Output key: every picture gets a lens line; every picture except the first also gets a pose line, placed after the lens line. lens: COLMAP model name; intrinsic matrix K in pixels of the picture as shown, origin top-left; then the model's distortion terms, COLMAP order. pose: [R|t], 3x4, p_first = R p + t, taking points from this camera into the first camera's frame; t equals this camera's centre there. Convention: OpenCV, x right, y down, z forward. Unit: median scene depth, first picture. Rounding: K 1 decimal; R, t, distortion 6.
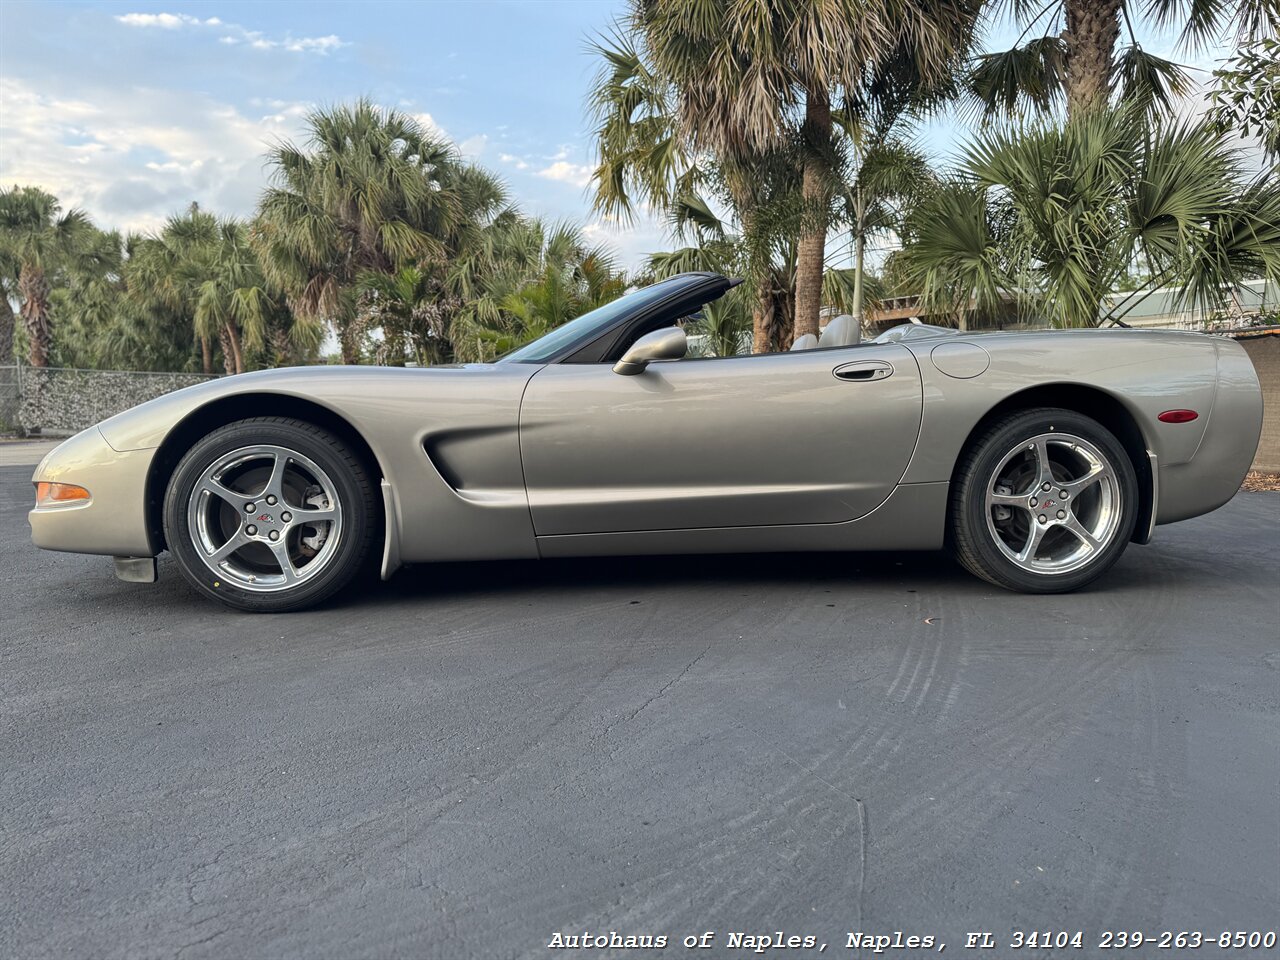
lens RADIAL K [[920.9, 0, 635.2], [0, 920.9, 477.3], [0, 0, 1]] dist [-0.000290, -0.007778]
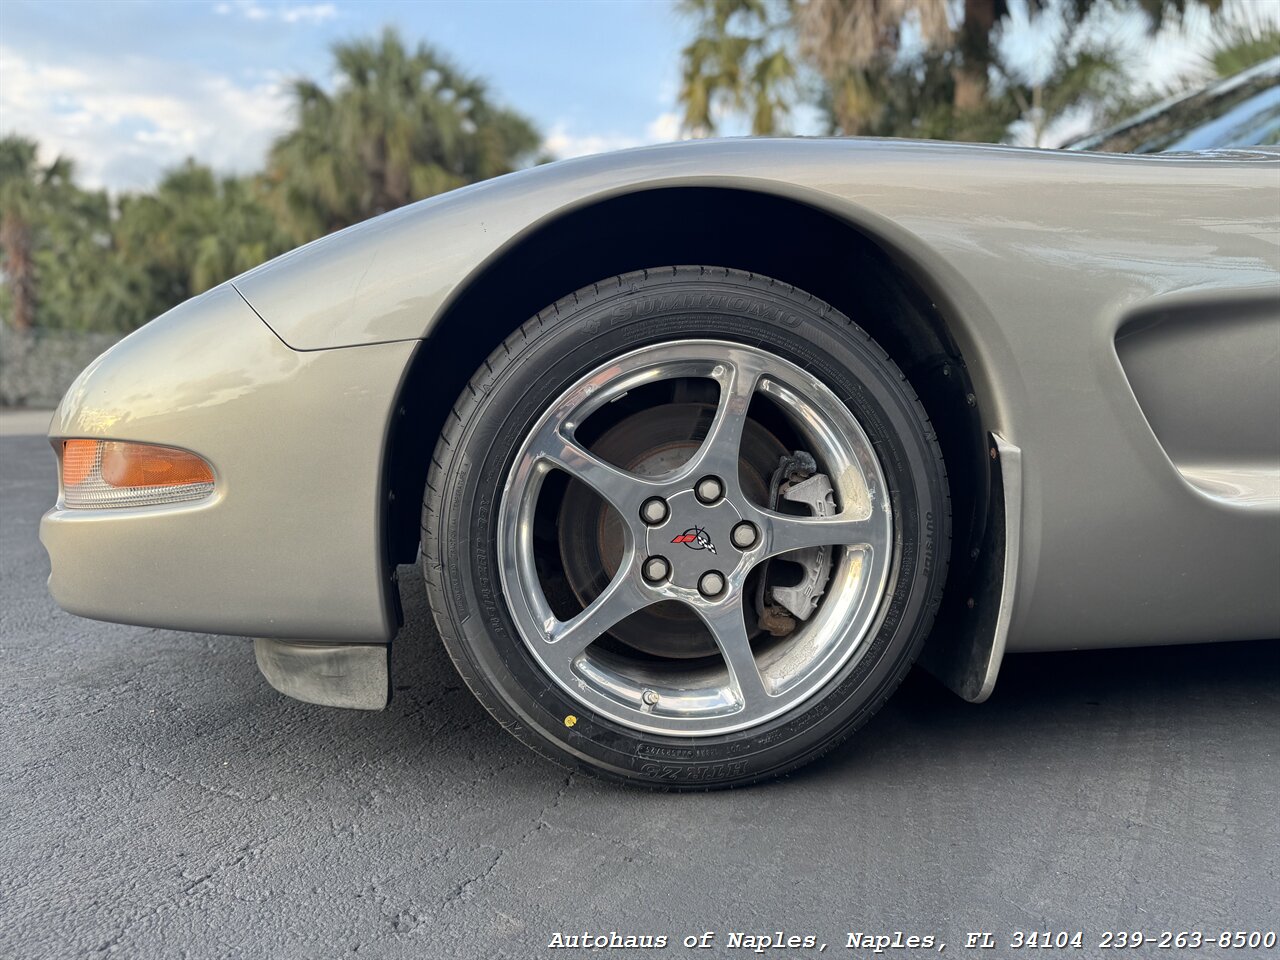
lens RADIAL K [[913.0, 0, 640.0], [0, 913.0, 480.0], [0, 0, 1]] dist [0.073361, -0.133564]
pose [[0.999853, 0.004503, 0.016525, -0.418008], [-0.004923, 0.999663, 0.025471, 0.011109], [-0.016405, -0.025548, 0.999539, 0.616042]]
